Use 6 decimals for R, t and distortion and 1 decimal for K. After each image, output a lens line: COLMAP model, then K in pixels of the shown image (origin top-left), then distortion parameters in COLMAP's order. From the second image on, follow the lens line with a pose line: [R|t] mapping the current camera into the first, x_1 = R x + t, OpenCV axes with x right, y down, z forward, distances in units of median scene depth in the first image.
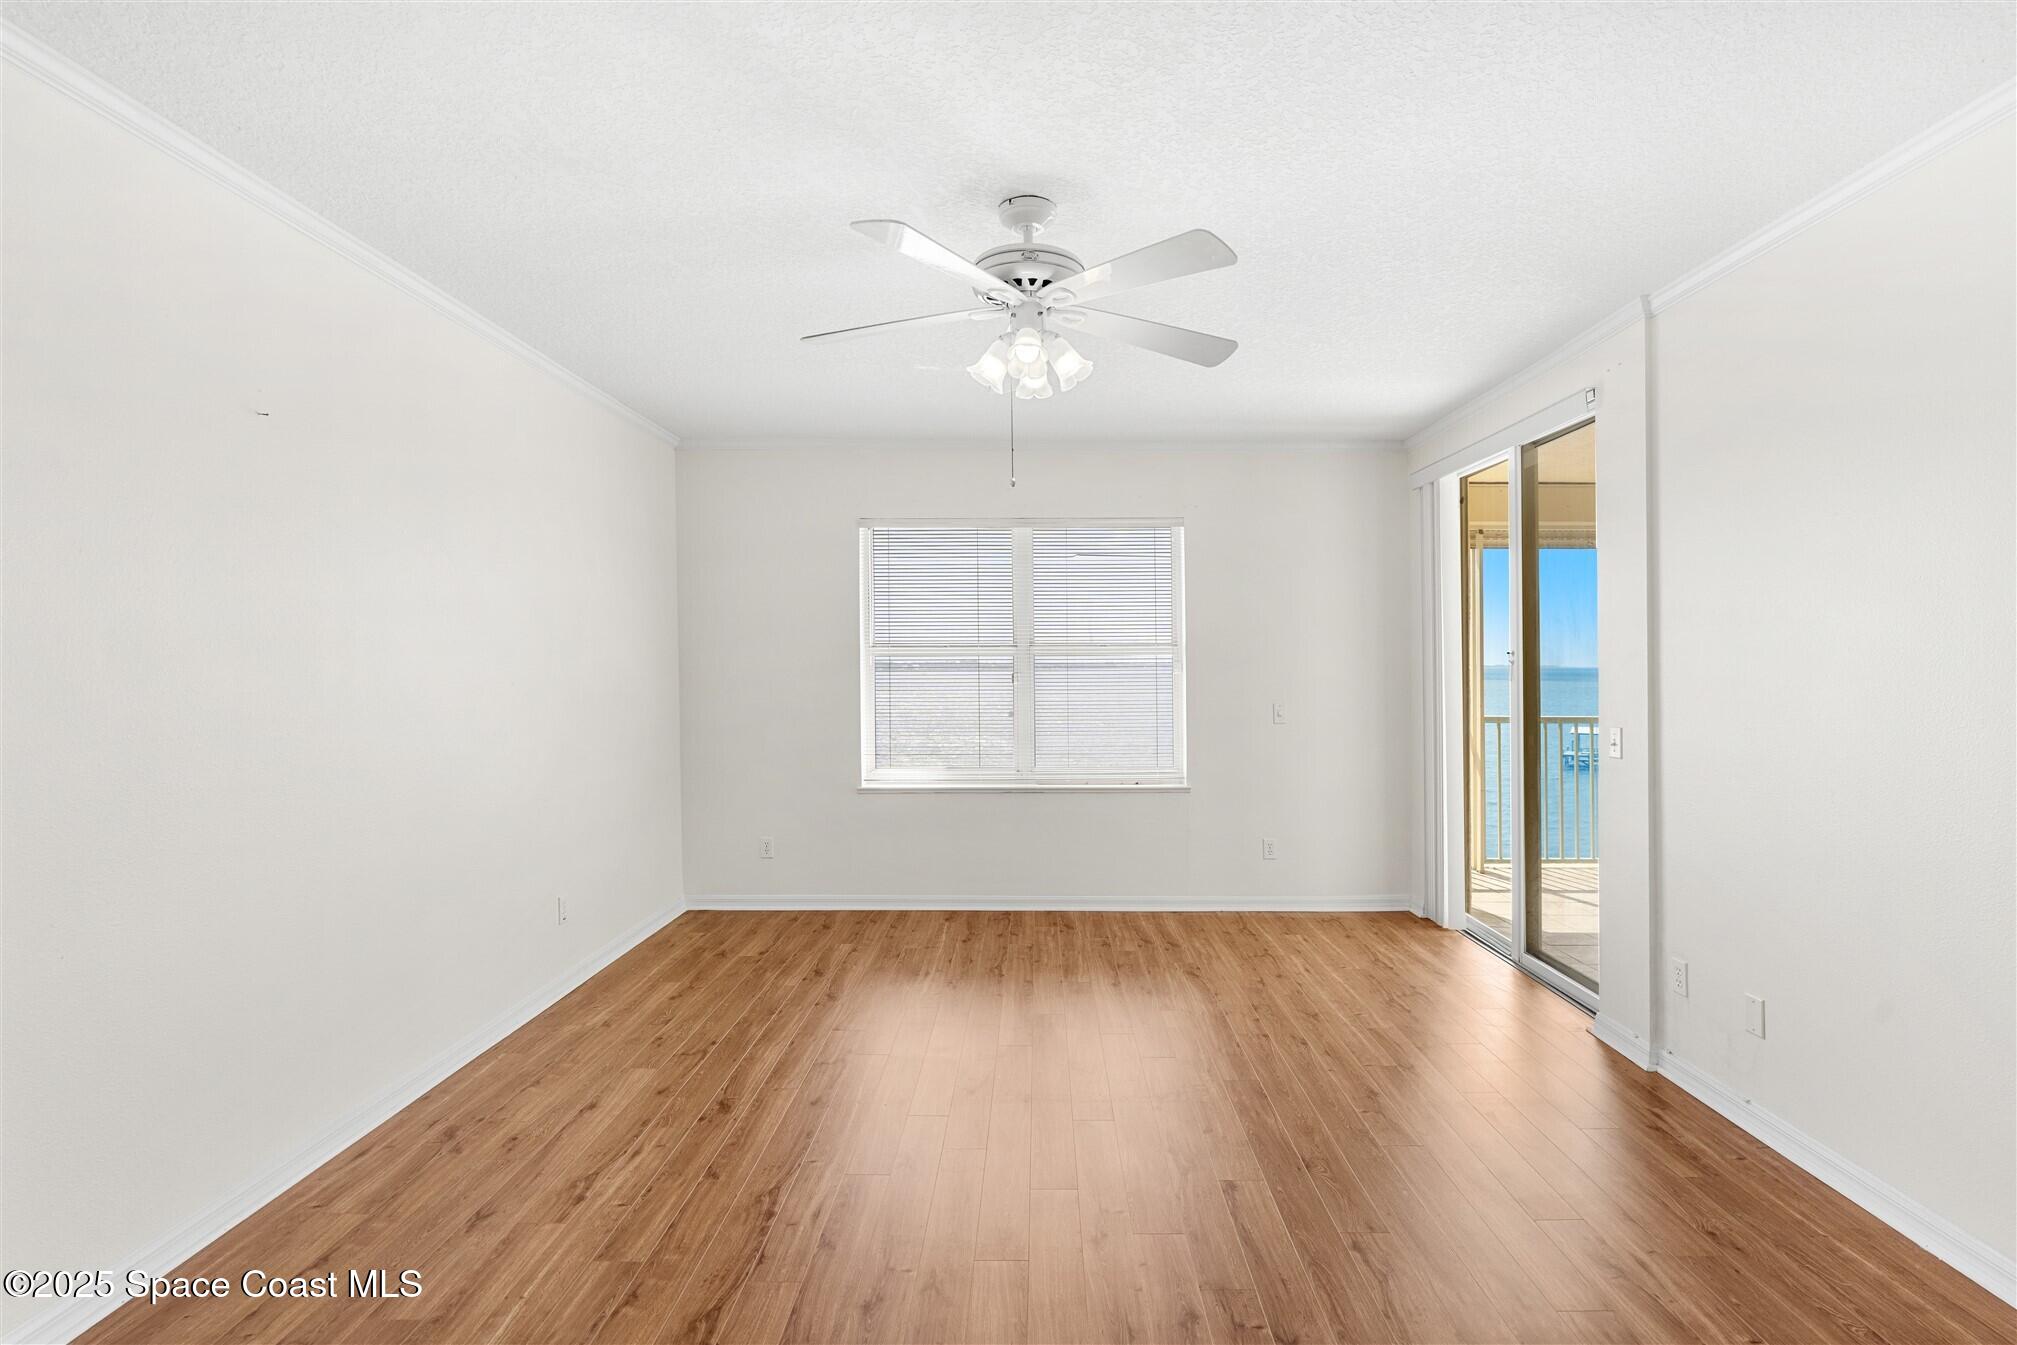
lens RADIAL K [[923.9, 0, 1006.8], [0, 923.9, 663.3], [0, 0, 1]] dist [-0.002656, 0.001155]
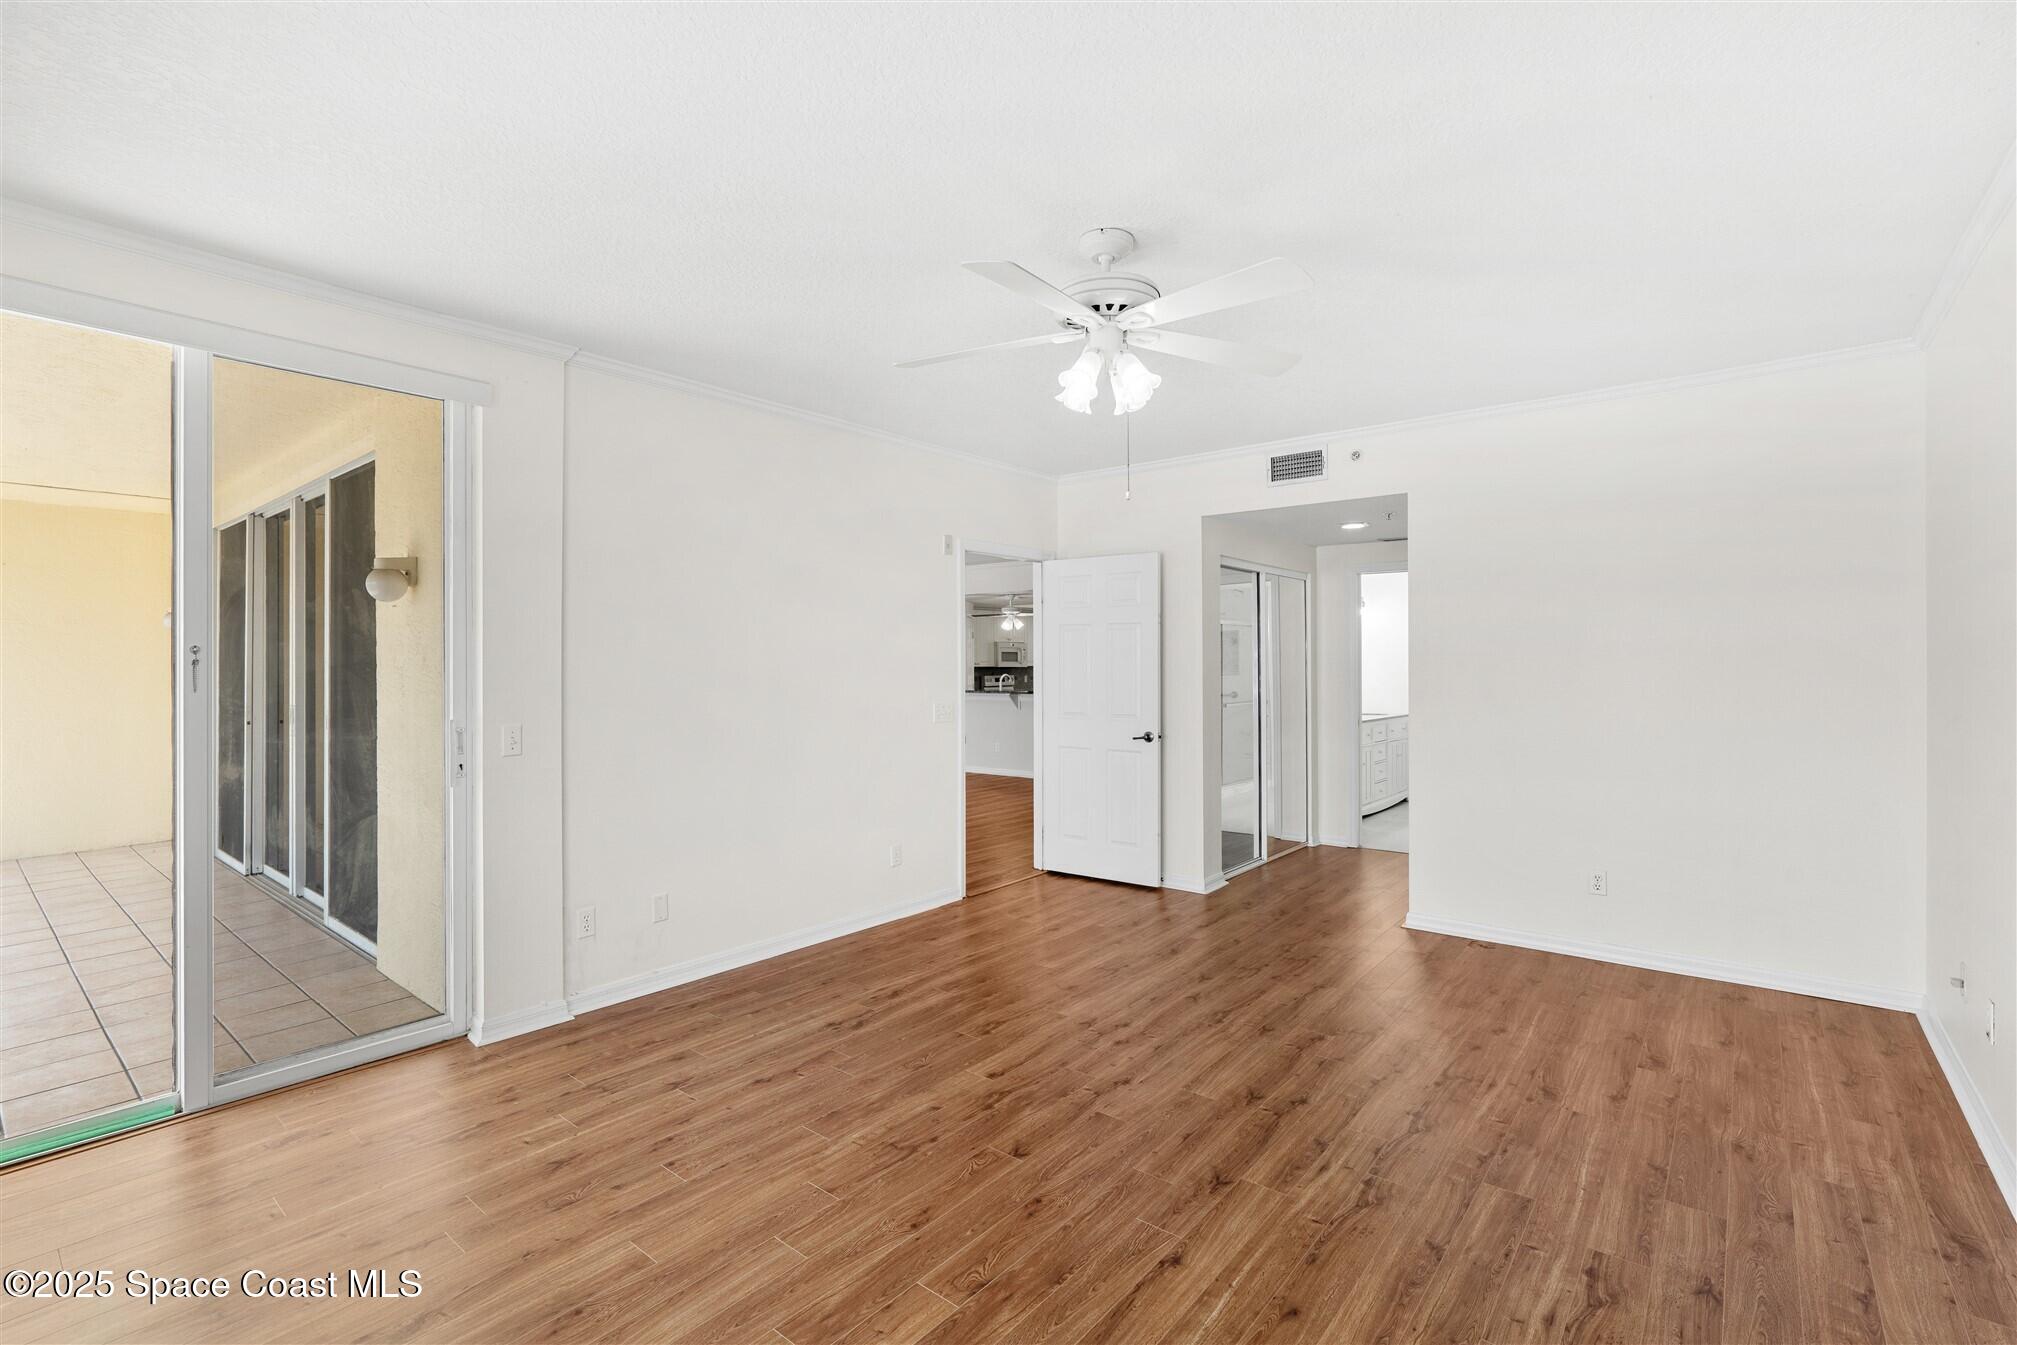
lens RADIAL K [[908.8, 0, 983.8], [0, 908.8, 672.7], [0, 0, 1]] dist [-0.003624, -0.000011]
pose [[-0.780434, -0.005513, 0.625214, -0.522592], [0.000856, 0.999951, 0.009885, -0.005988], [-0.625237, 0.008250, -0.780391, 1.943461]]
